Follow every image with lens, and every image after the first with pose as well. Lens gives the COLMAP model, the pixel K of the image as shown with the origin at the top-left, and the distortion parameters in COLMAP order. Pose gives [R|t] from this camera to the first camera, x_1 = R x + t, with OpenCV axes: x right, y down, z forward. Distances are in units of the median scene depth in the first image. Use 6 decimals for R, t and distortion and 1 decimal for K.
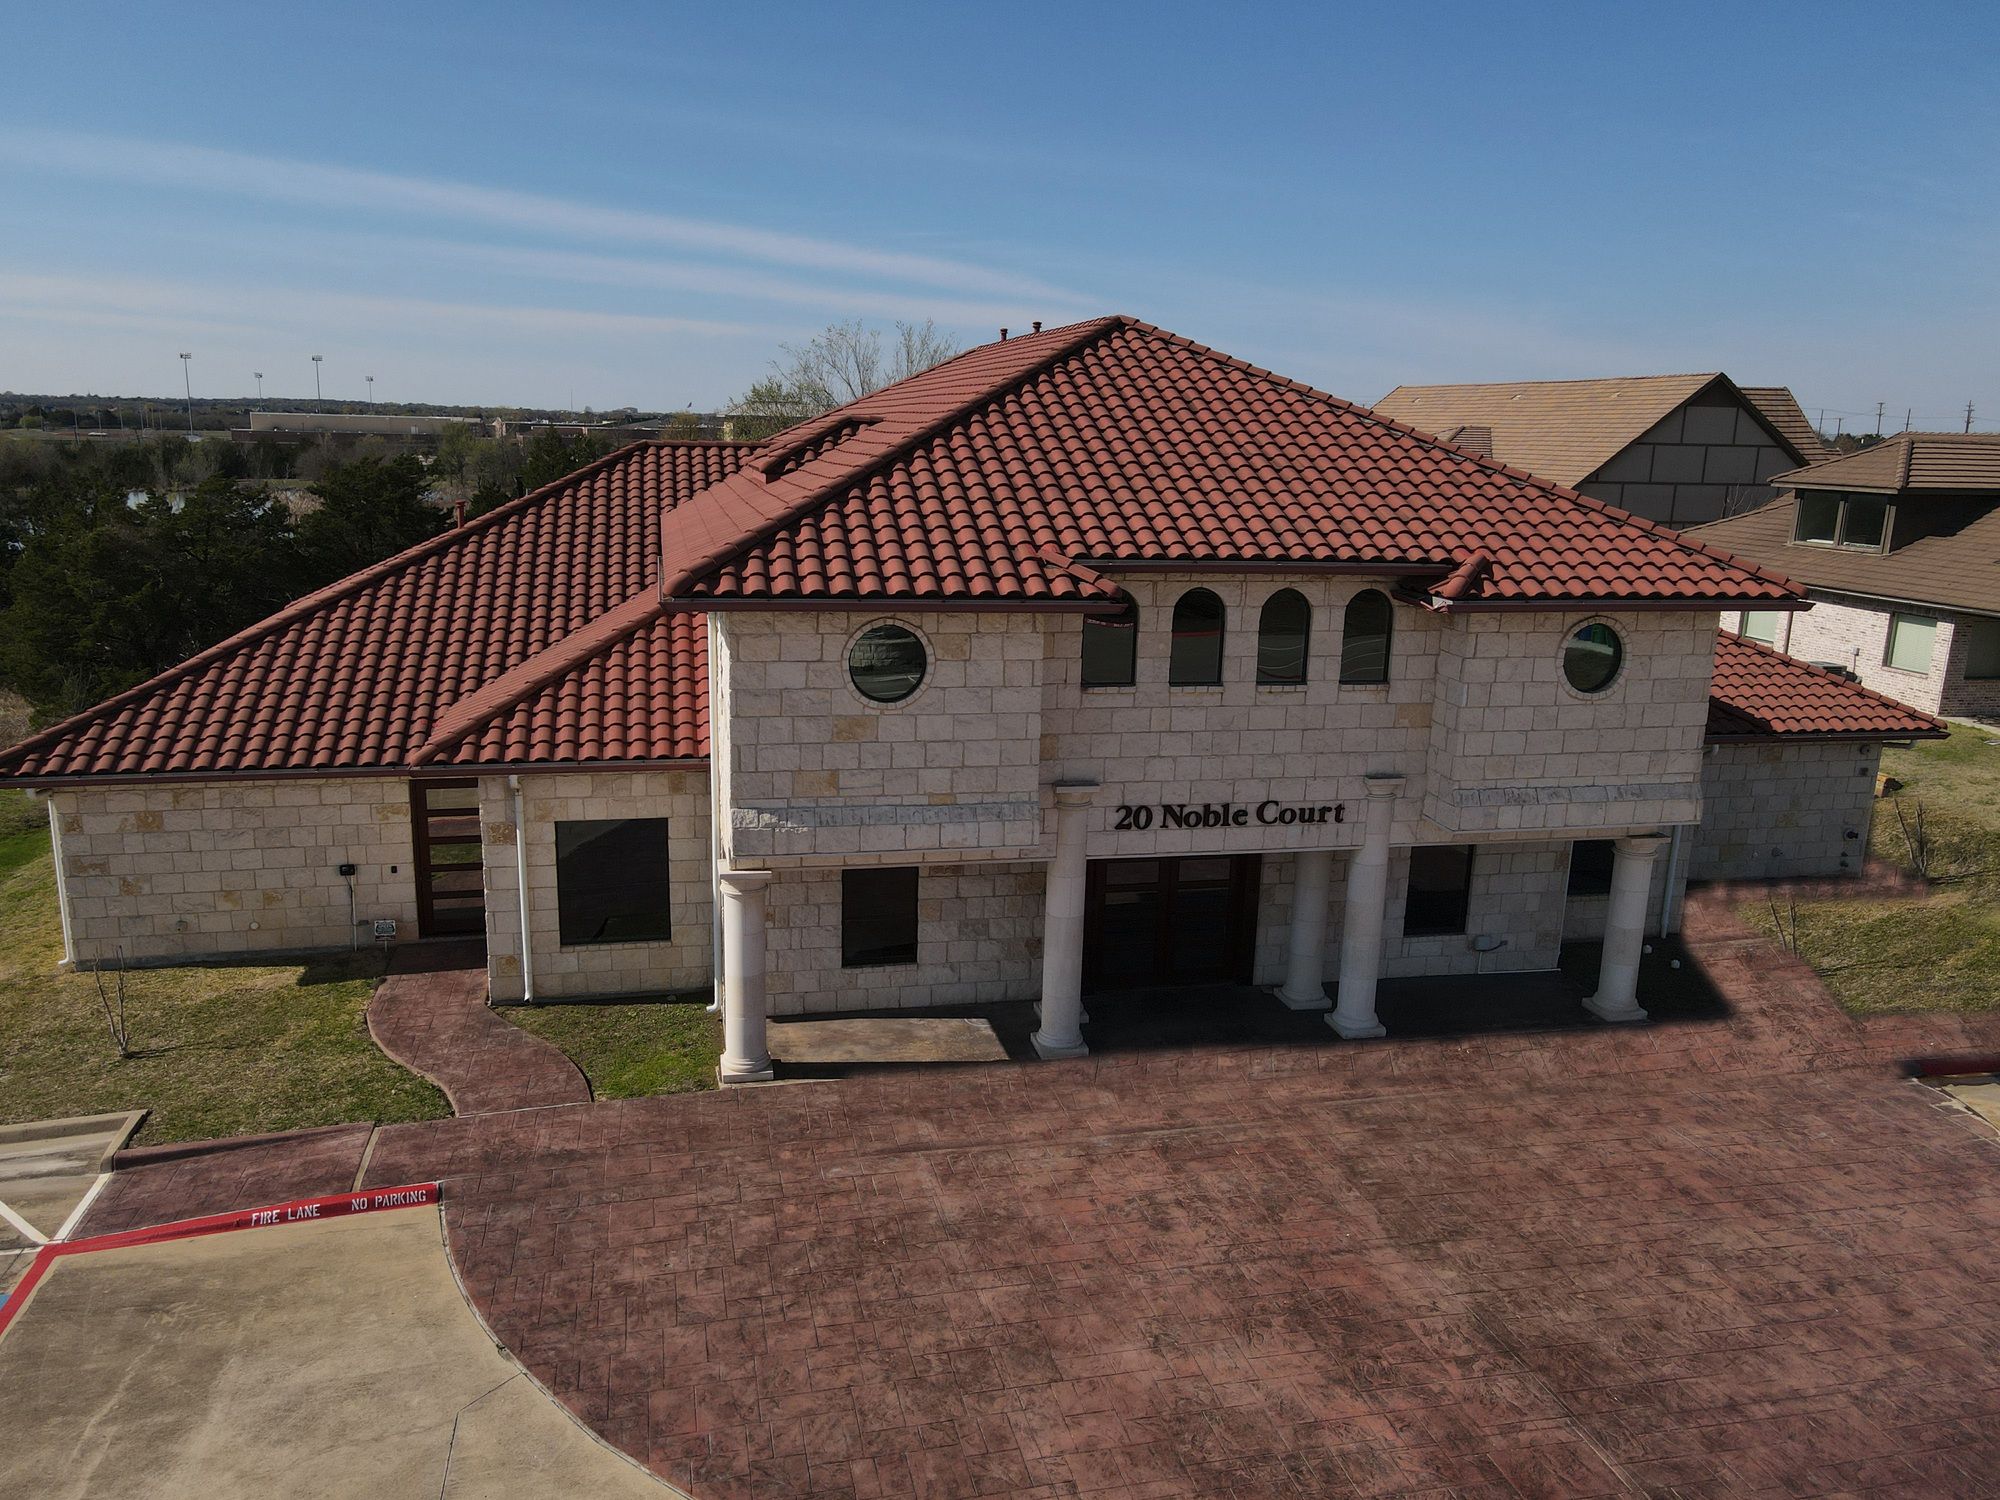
lens RADIAL K [[1498.6, 0, 1000.0], [0, 1498.6, 750.0], [0, 0, 1]] dist [-0.012744, 0.083851]
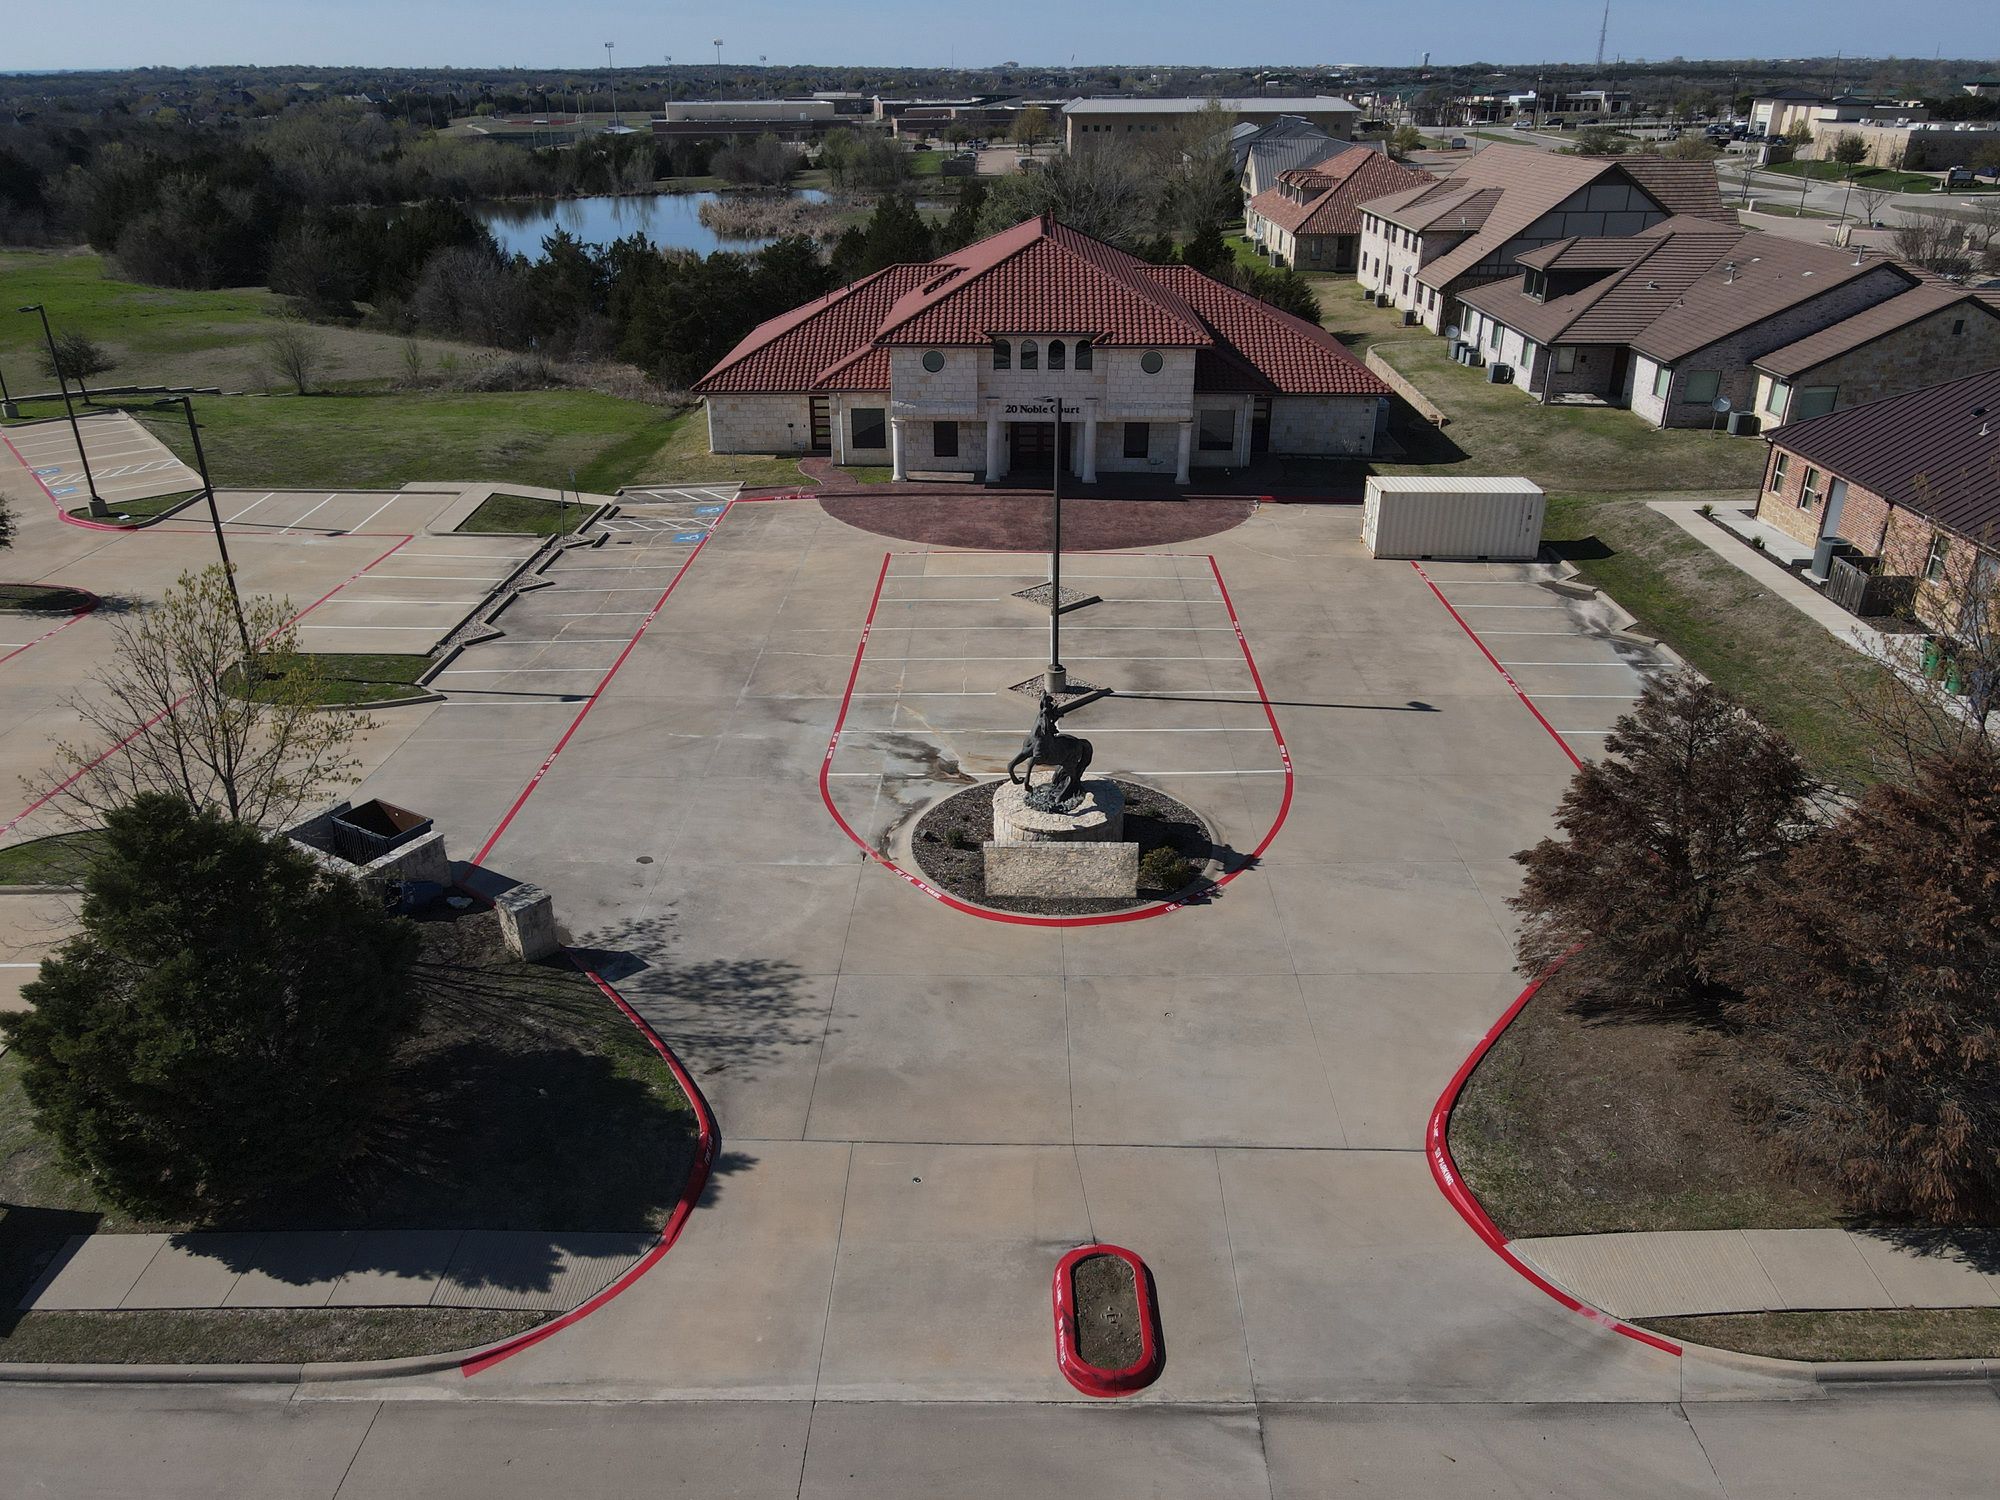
lens RADIAL K [[1498.6, 0, 1000.0], [0, 1498.6, 750.0], [0, 0, 1]] dist [-0.012744, 0.083851]
pose [[0.969827, 0.076330, -0.231536, 0.862601], [-0.027050, 0.977549, 0.208963, 0.087237], [0.242288, -0.196395, 0.950119, -2.255206]]
